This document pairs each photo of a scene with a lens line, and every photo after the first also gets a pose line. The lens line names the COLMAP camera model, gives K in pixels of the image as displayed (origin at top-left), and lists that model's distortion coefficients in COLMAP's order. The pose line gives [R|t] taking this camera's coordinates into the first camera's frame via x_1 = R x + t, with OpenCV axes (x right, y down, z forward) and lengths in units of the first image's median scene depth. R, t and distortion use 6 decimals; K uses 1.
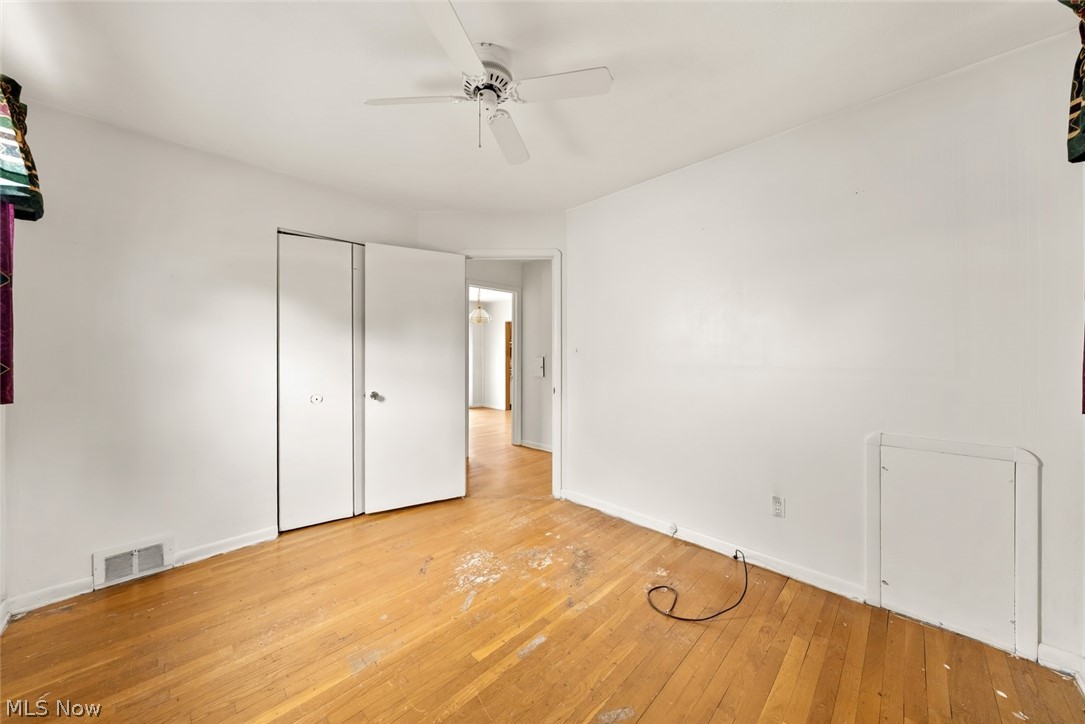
lens RADIAL K [[373.9, 0, 541.7], [0, 373.9, 357.5], [0, 0, 1]] dist [-0.002563, -0.000153]
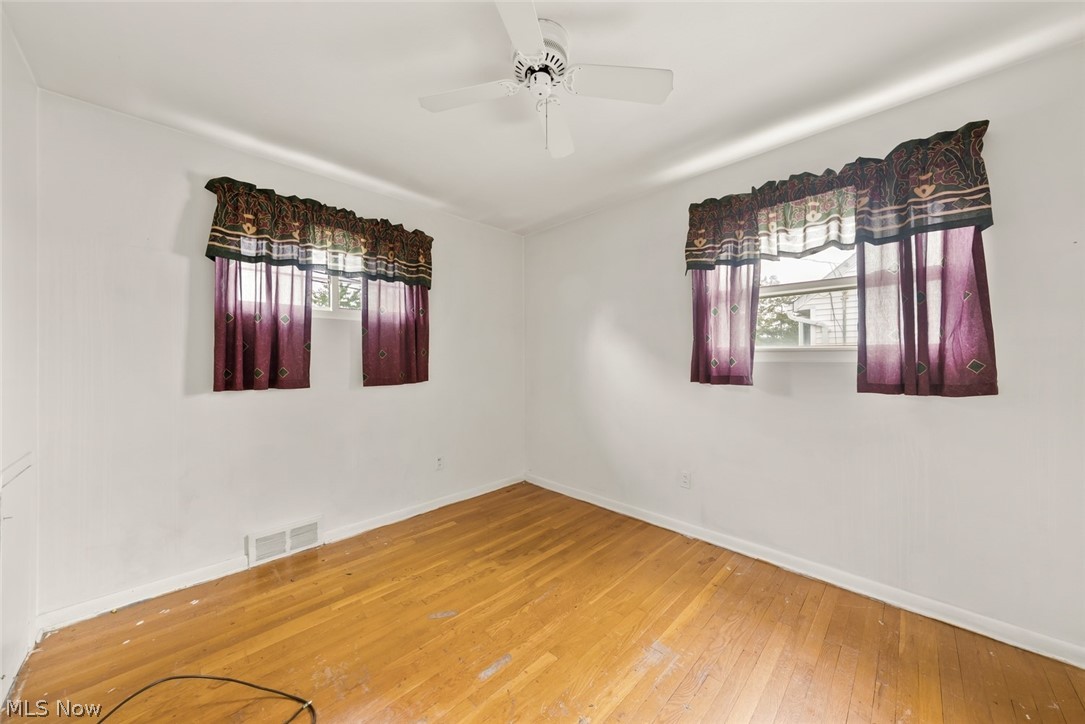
lens RADIAL K [[373.9, 0, 542.0], [0, 373.9, 356.1], [0, 0, 1]] dist [-0.002563, -0.000153]
pose [[-0.999955, 0.005570, 0.007719, -0.159614], [0.005557, 0.999983, -0.001692, -0.015940], [-0.007728, -0.001649, -0.999969, 1.994473]]
